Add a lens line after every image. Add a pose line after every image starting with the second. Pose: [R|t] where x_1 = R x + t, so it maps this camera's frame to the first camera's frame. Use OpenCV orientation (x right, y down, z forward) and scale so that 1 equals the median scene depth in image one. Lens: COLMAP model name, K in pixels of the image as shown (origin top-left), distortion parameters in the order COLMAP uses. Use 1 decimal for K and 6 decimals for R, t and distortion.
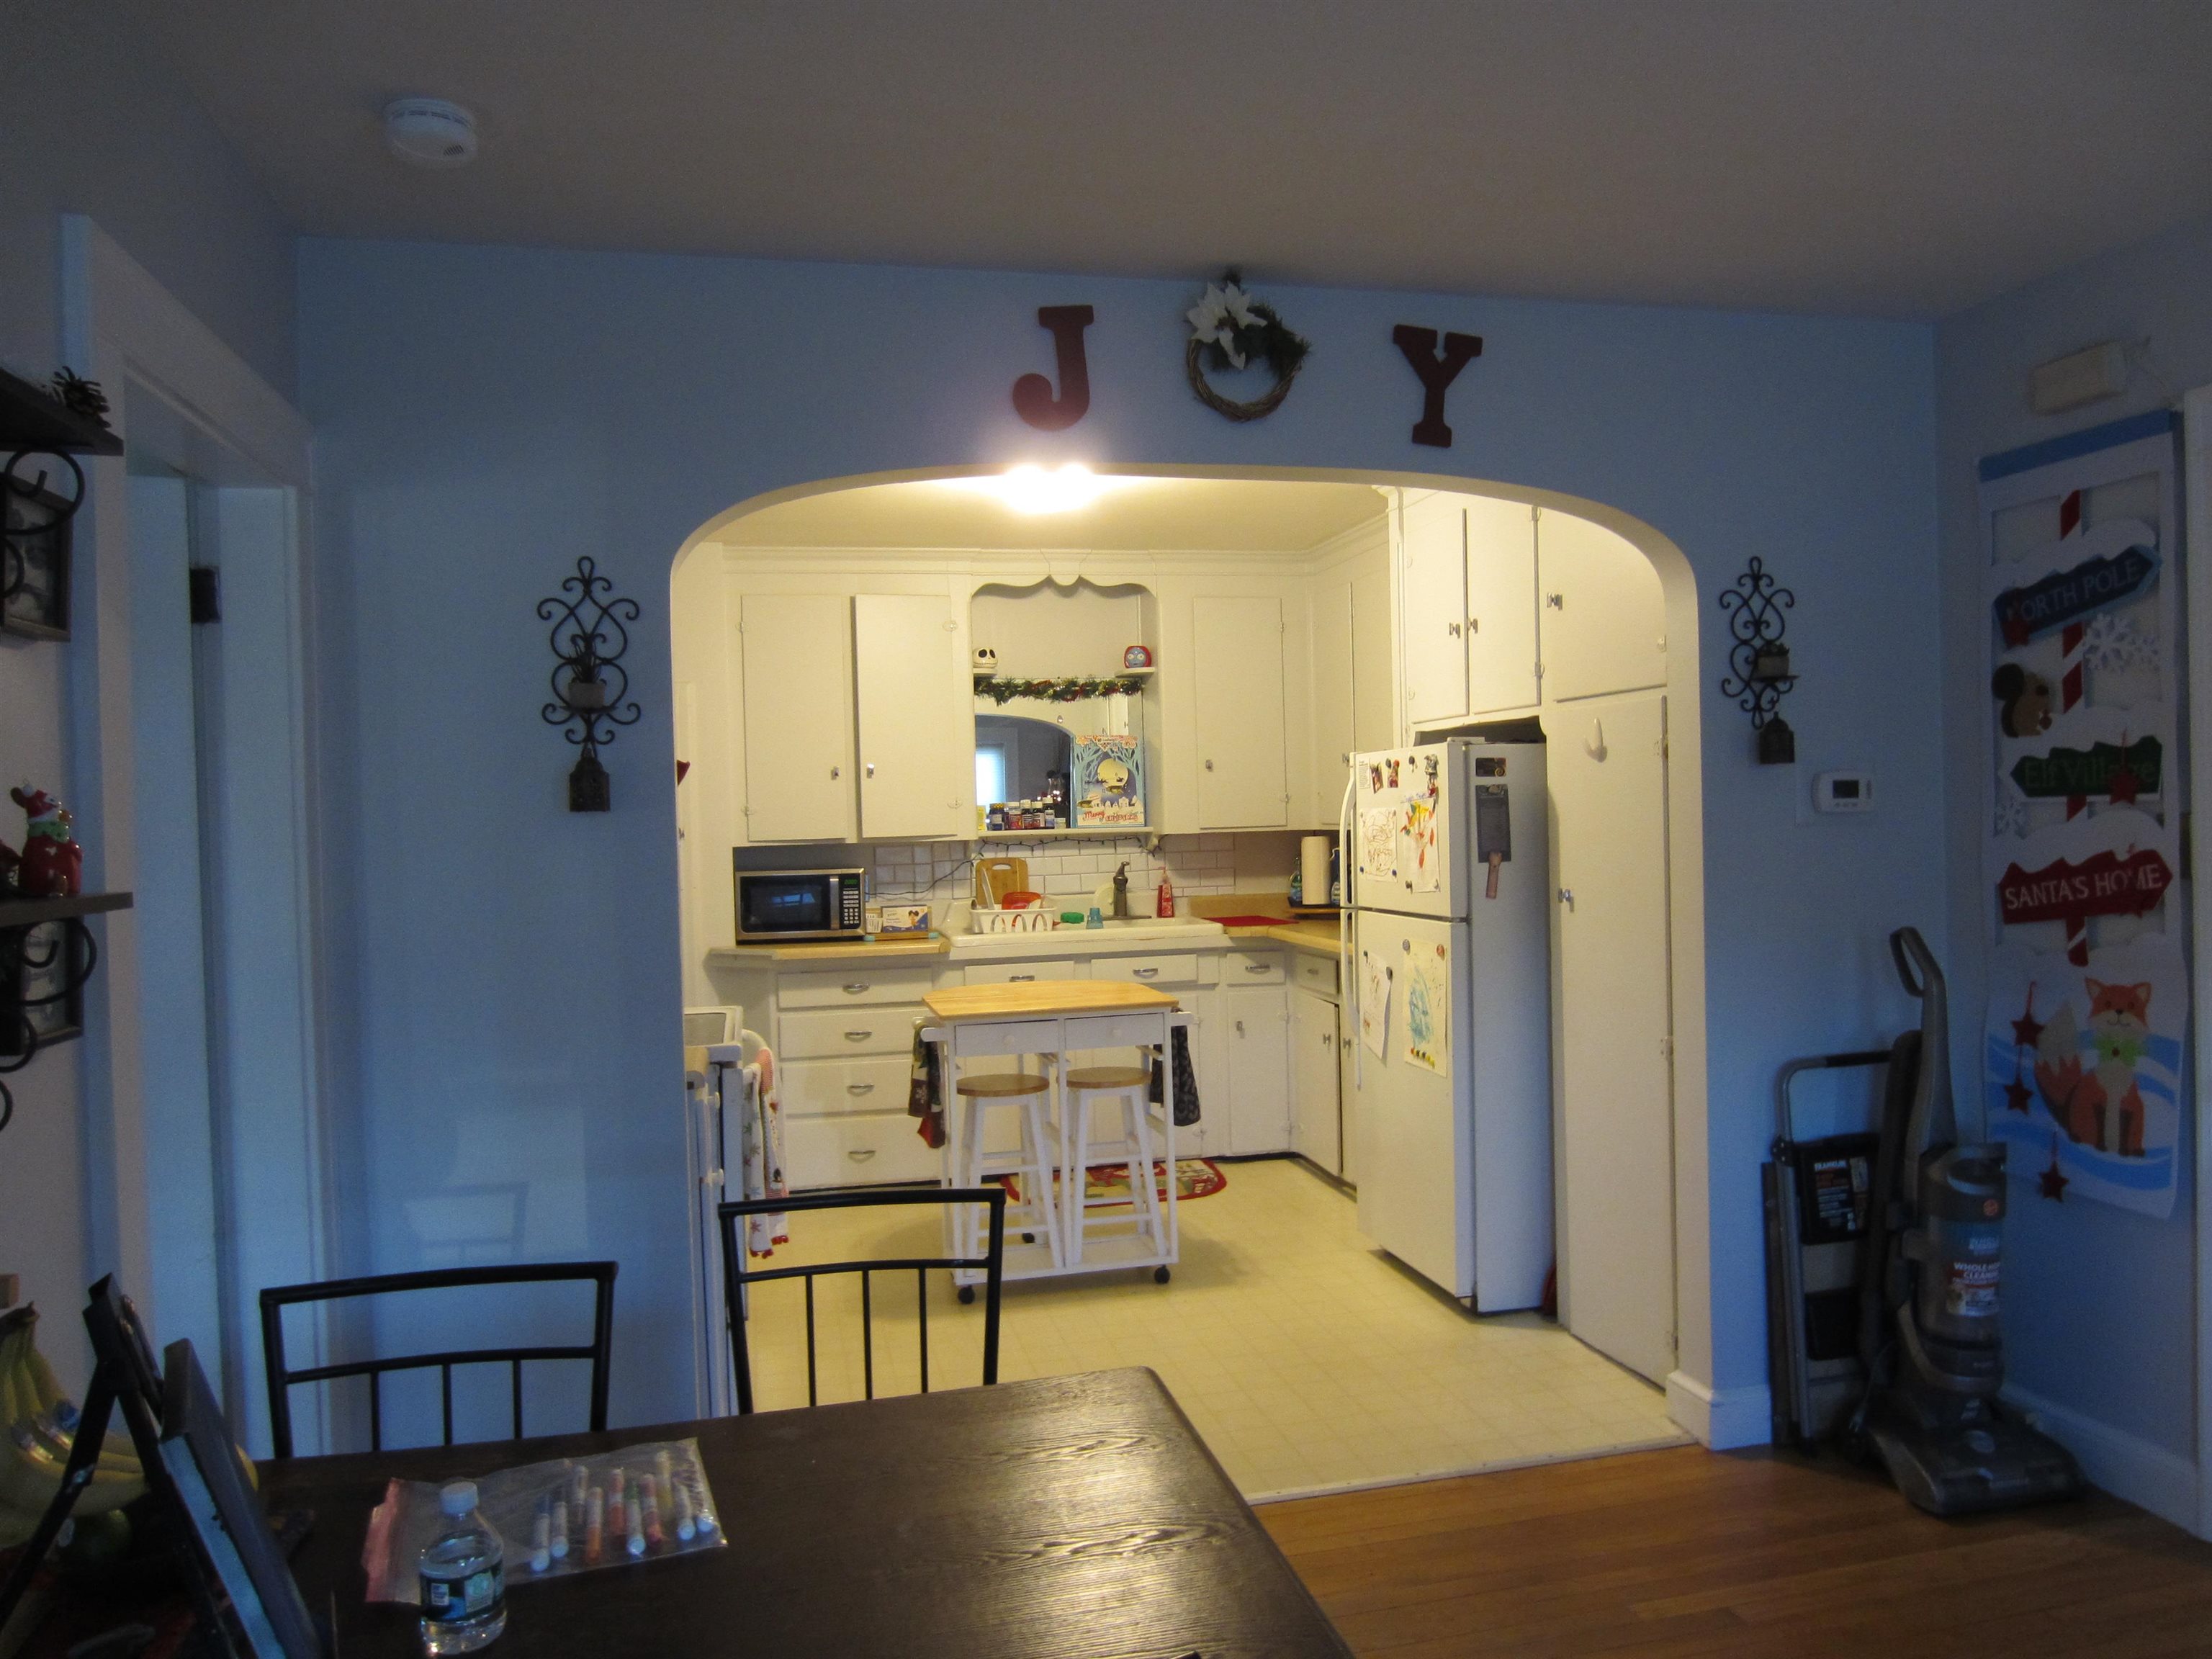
lens RADIAL K [[1569.5, 0, 1132.8], [0, 1569.5, 839.4], [0, 0, 1]] dist [-0.035445, 0.007155]
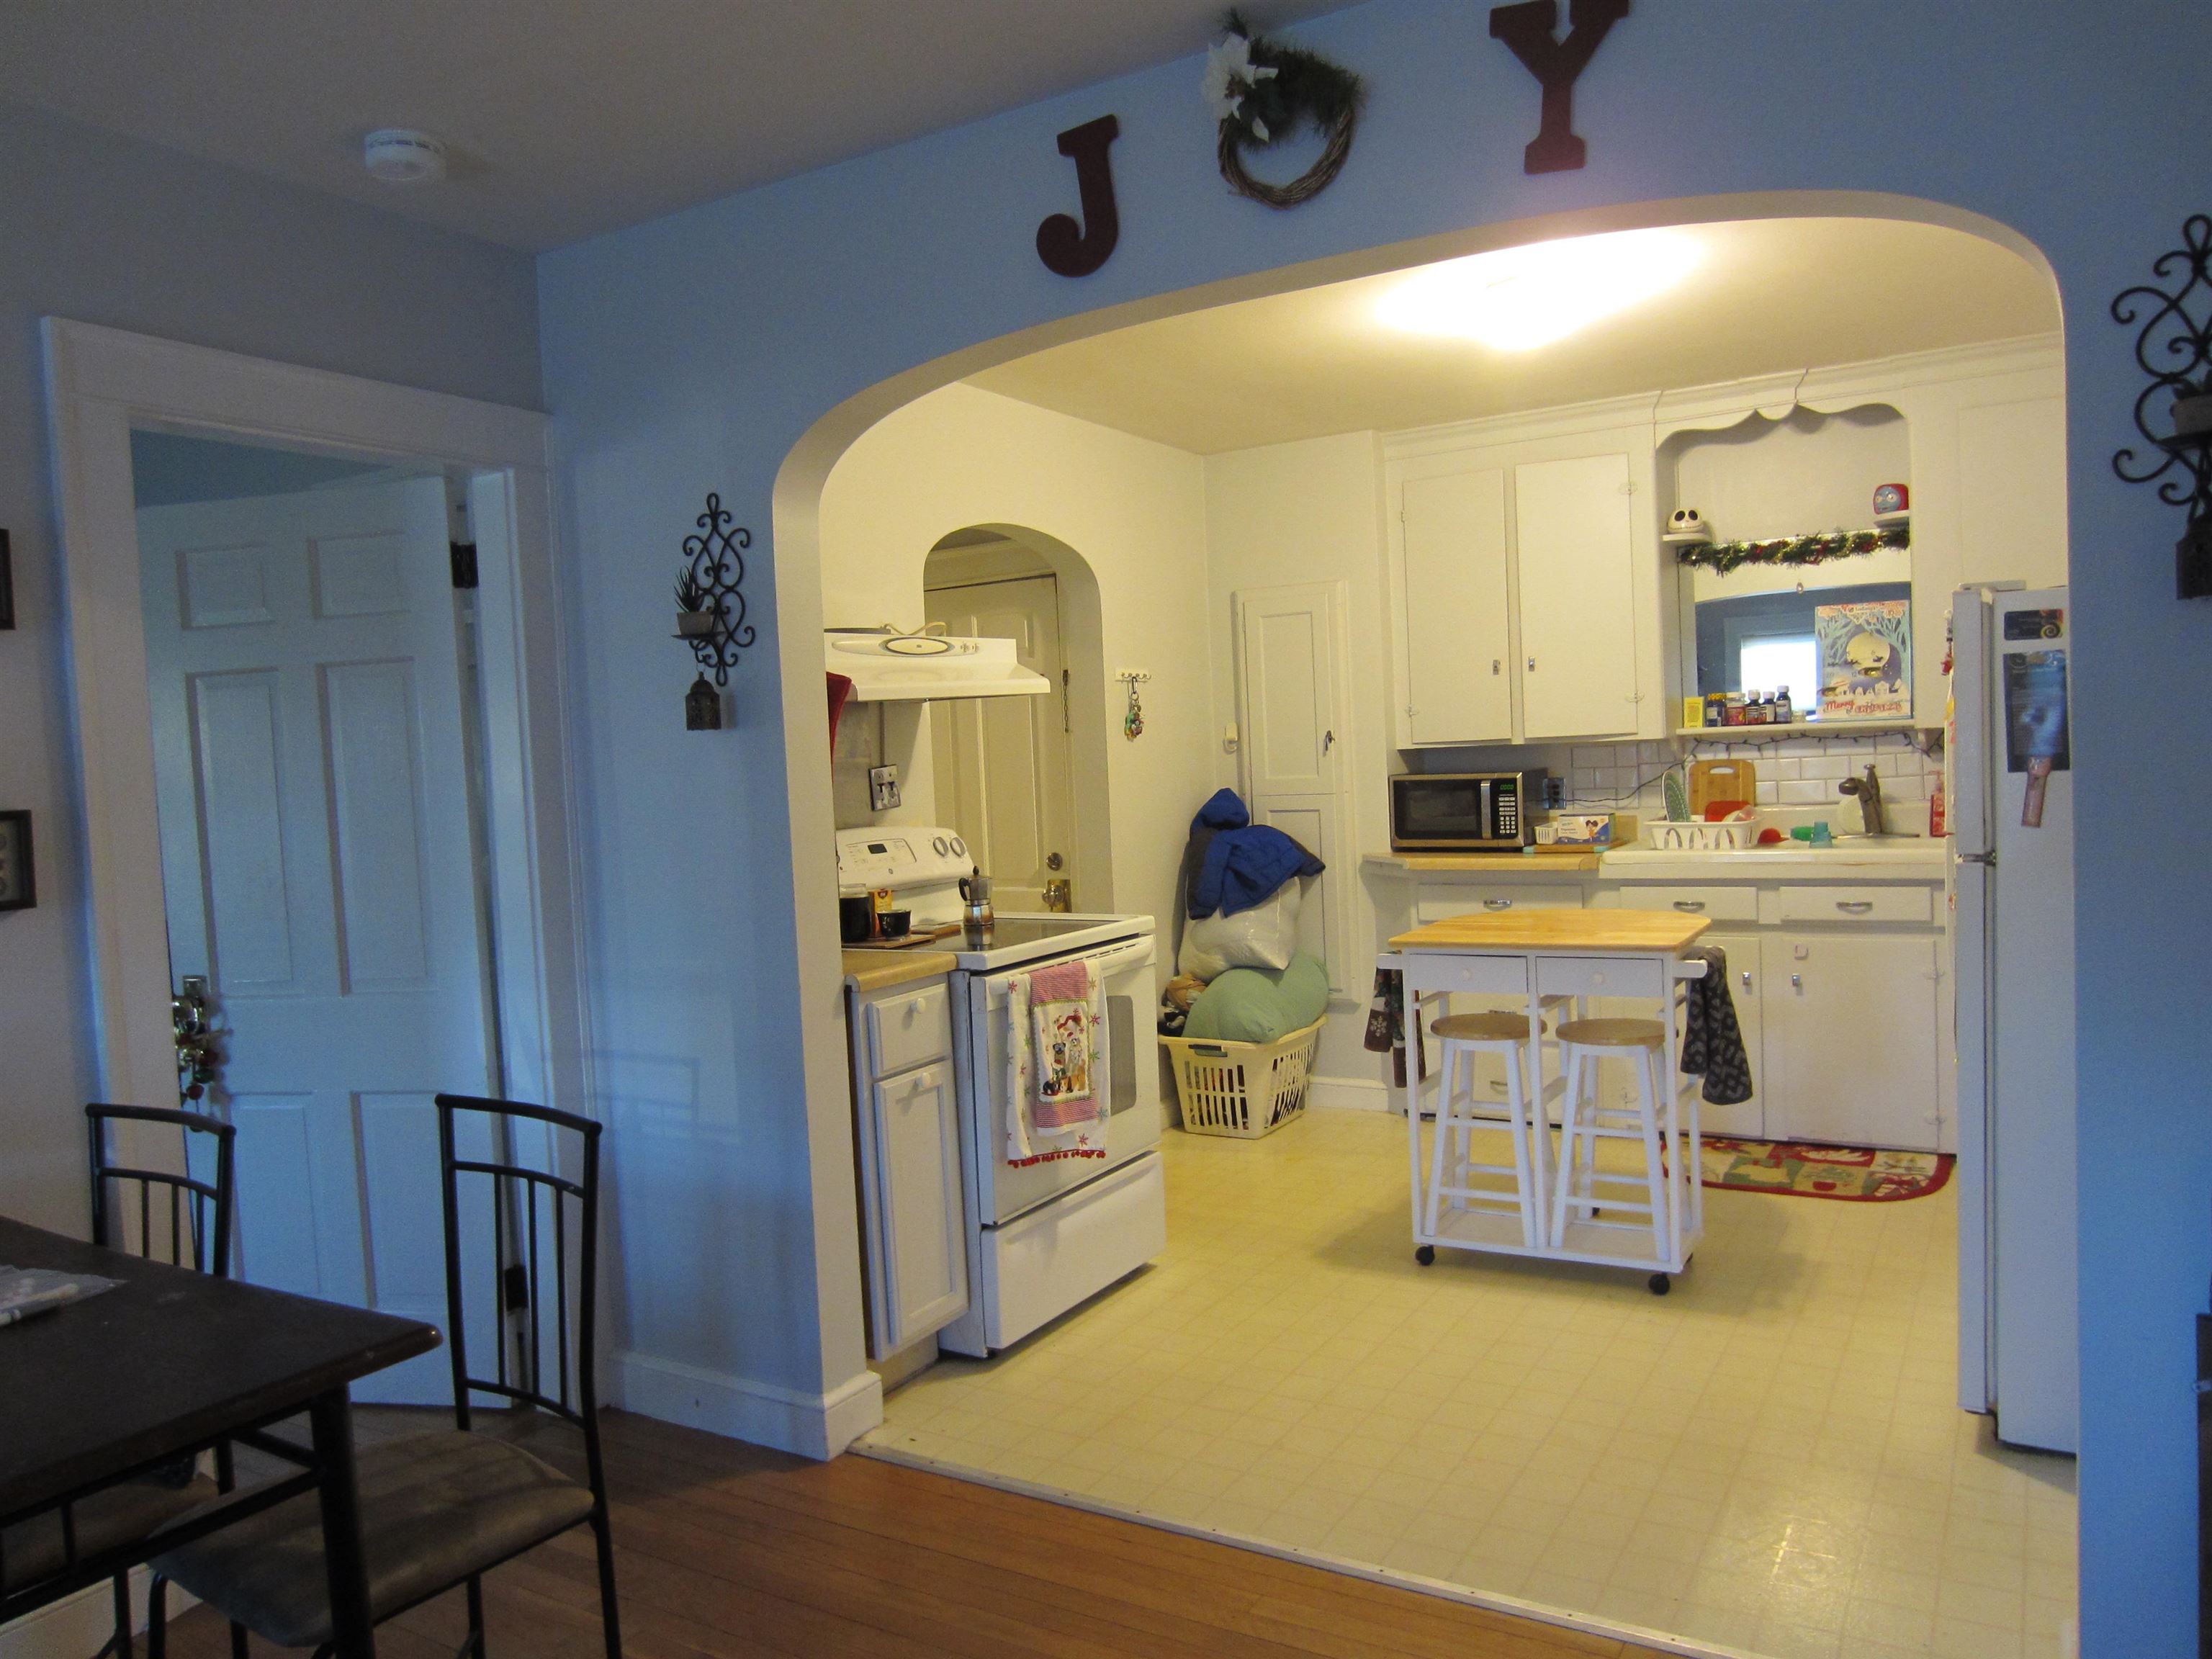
lens RADIAL K [[1569.5, 0, 1132.8], [0, 1569.5, 839.4], [0, 0, 1]] dist [-0.035445, 0.007155]
pose [[0.713981, 0.032365, -0.699416, 0.302058], [0.015094, 0.997987, 0.061589, -0.001940], [0.700002, -0.054530, 0.712056, 0.203256]]
